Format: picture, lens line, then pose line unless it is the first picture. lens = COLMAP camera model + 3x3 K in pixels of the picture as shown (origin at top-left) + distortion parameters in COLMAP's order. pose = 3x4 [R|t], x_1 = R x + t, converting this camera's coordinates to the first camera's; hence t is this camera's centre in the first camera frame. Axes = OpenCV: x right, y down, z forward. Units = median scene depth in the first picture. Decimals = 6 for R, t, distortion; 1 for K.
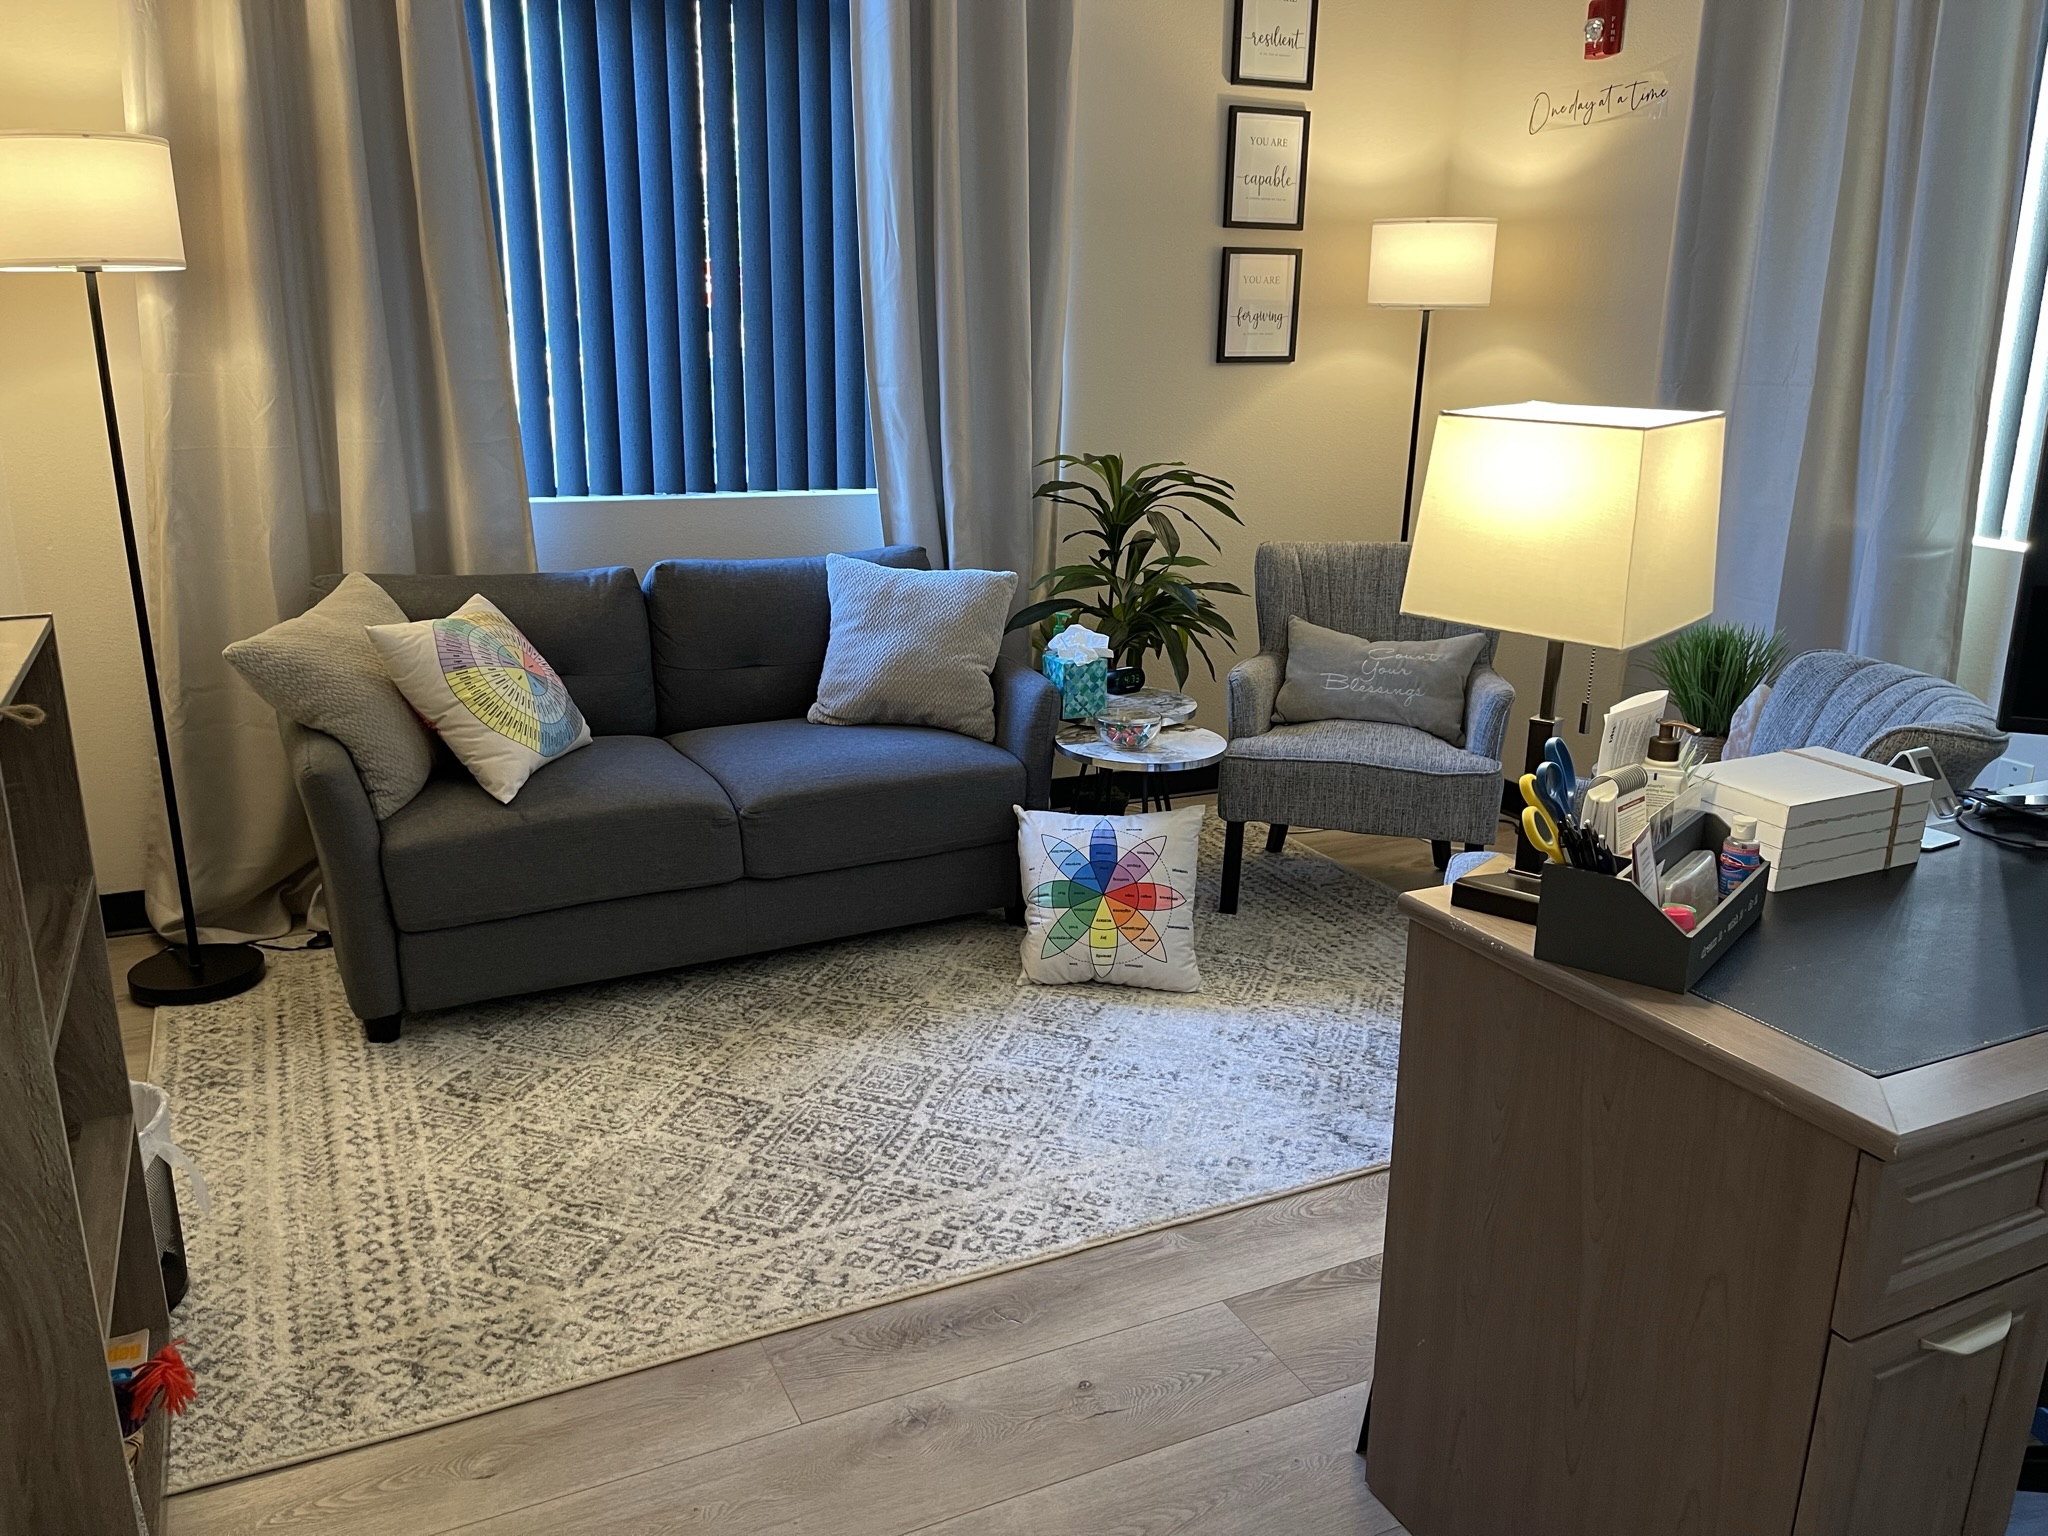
lens RADIAL K [[1545.7, 0, 1025.9], [0, 1545.7, 781.3], [0, 0, 1]] dist [0.062739, -0.085526]
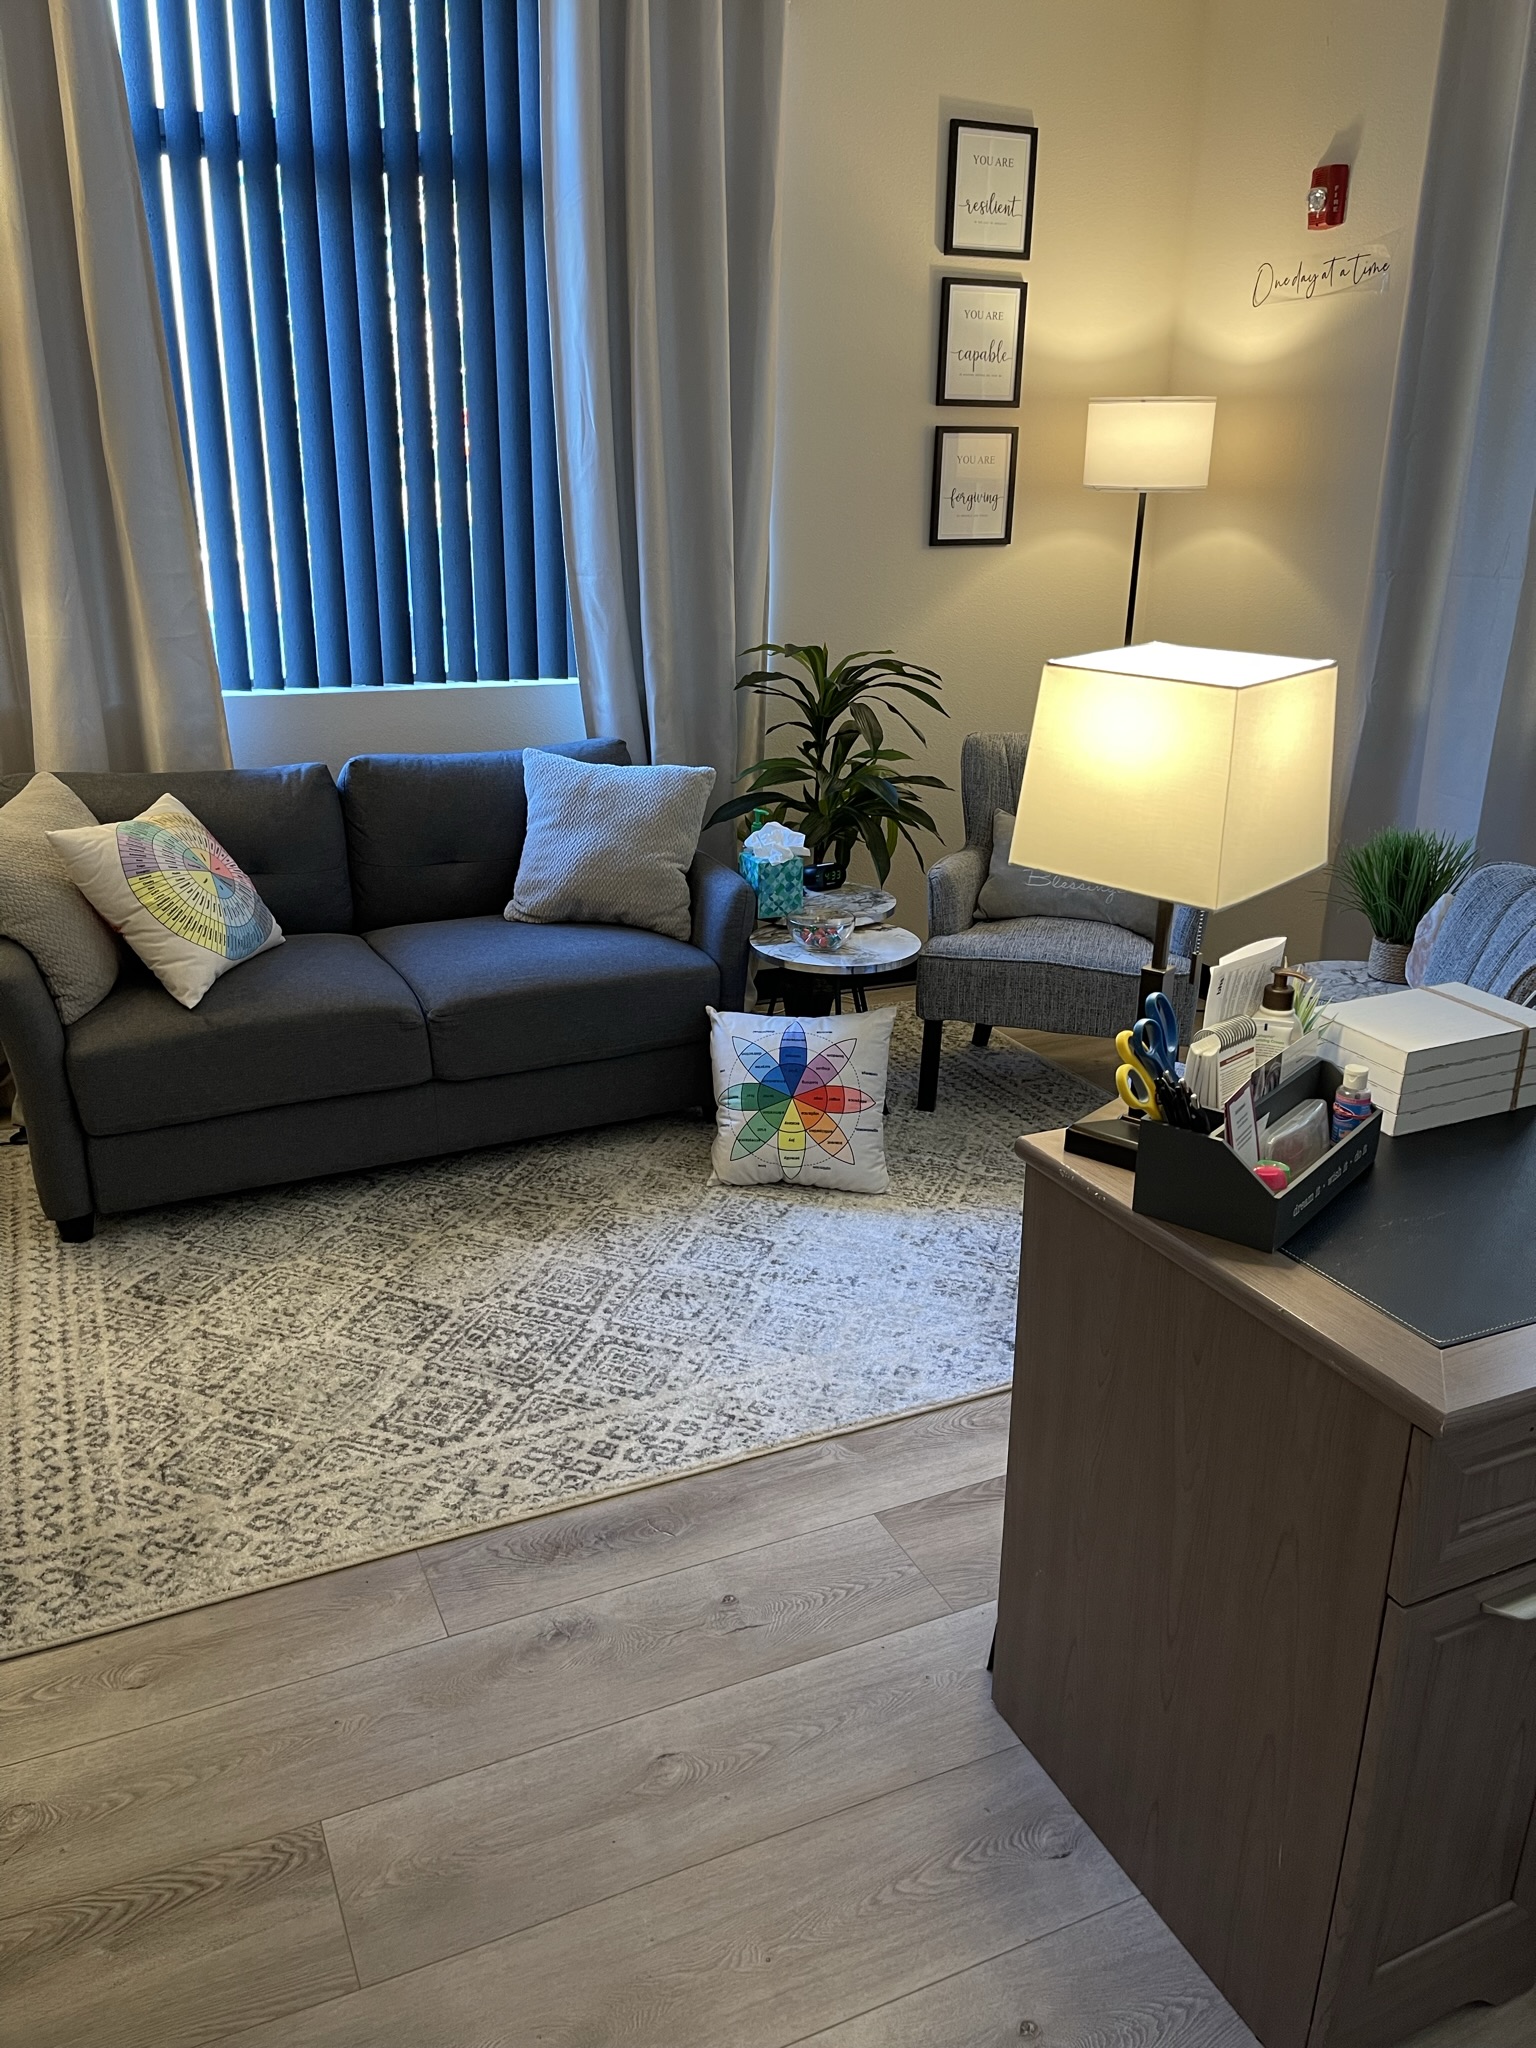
lens RADIAL K [[1545.7, 0, 767.1], [0, 1545.7, 1028.9], [0, 0, 1]] dist [0.062739, -0.085526]
pose [[0.999866, 0.003132, -0.016083, 0.054554], [-0.002200, 0.998333, 0.057671, -0.031440], [0.016237, -0.057628, 0.998206, 0.000957]]
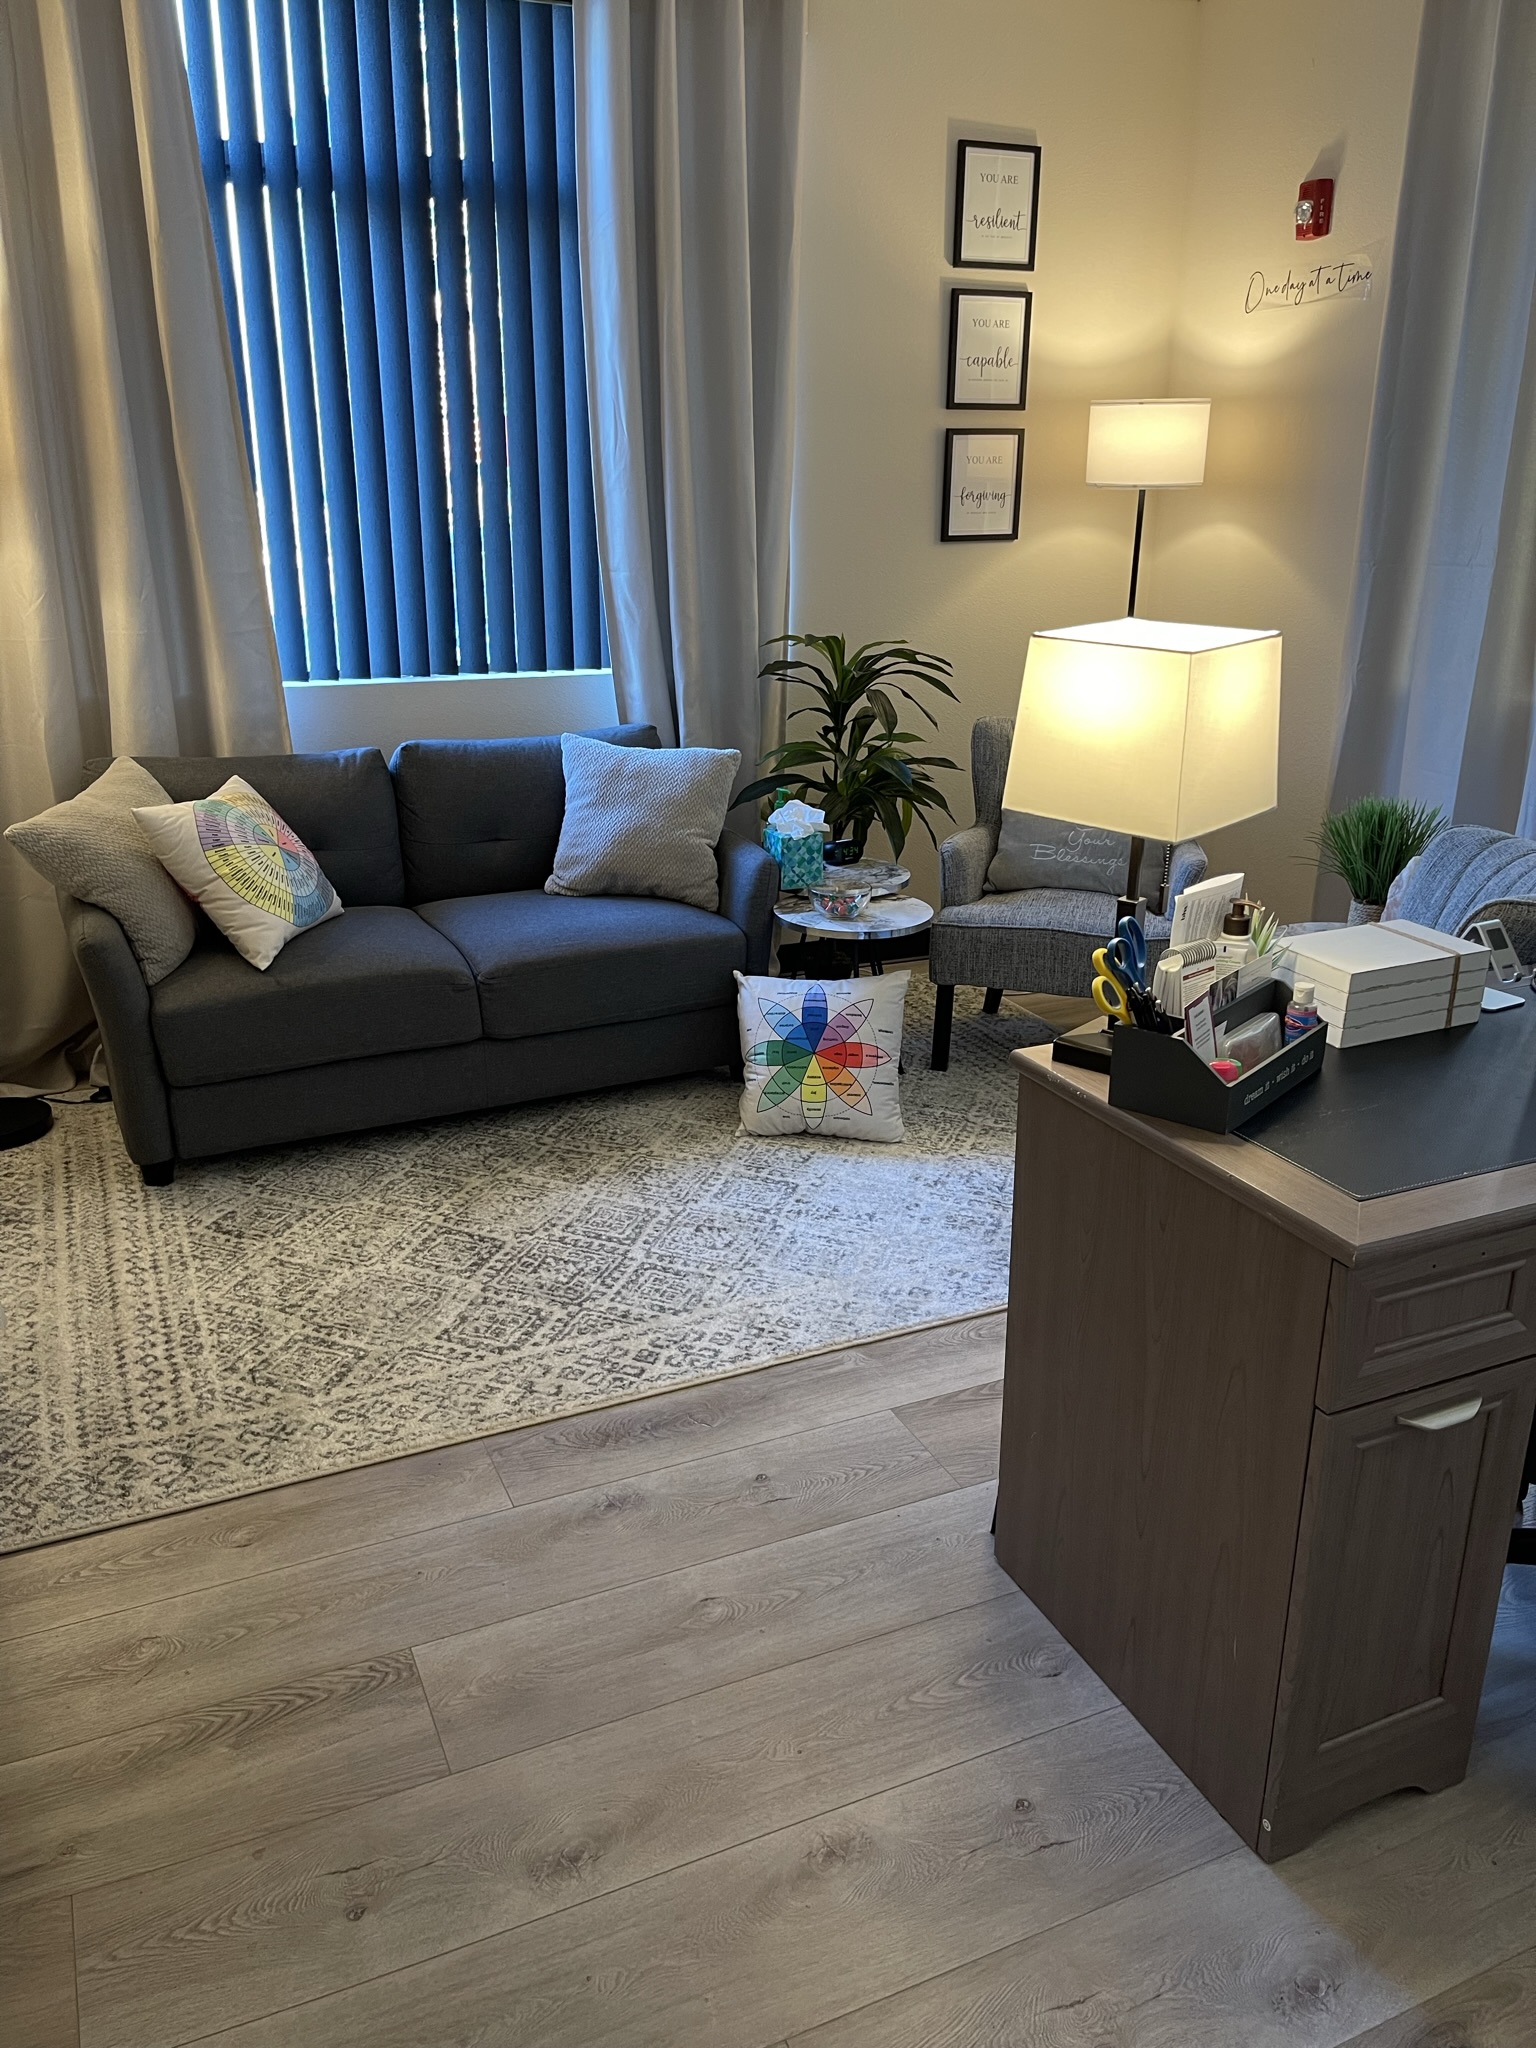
lens RADIAL K [[1545.7, 0, 768.9], [0, 1545.7, 1032.9], [0, 0, 1]] dist [0.062739, -0.085526]
pose [[0.999633, -0.001526, -0.027036, 0.052357], [0.003133, 0.998225, 0.059466, -0.005672], [0.026897, -0.059529, 0.997864, -0.087986]]
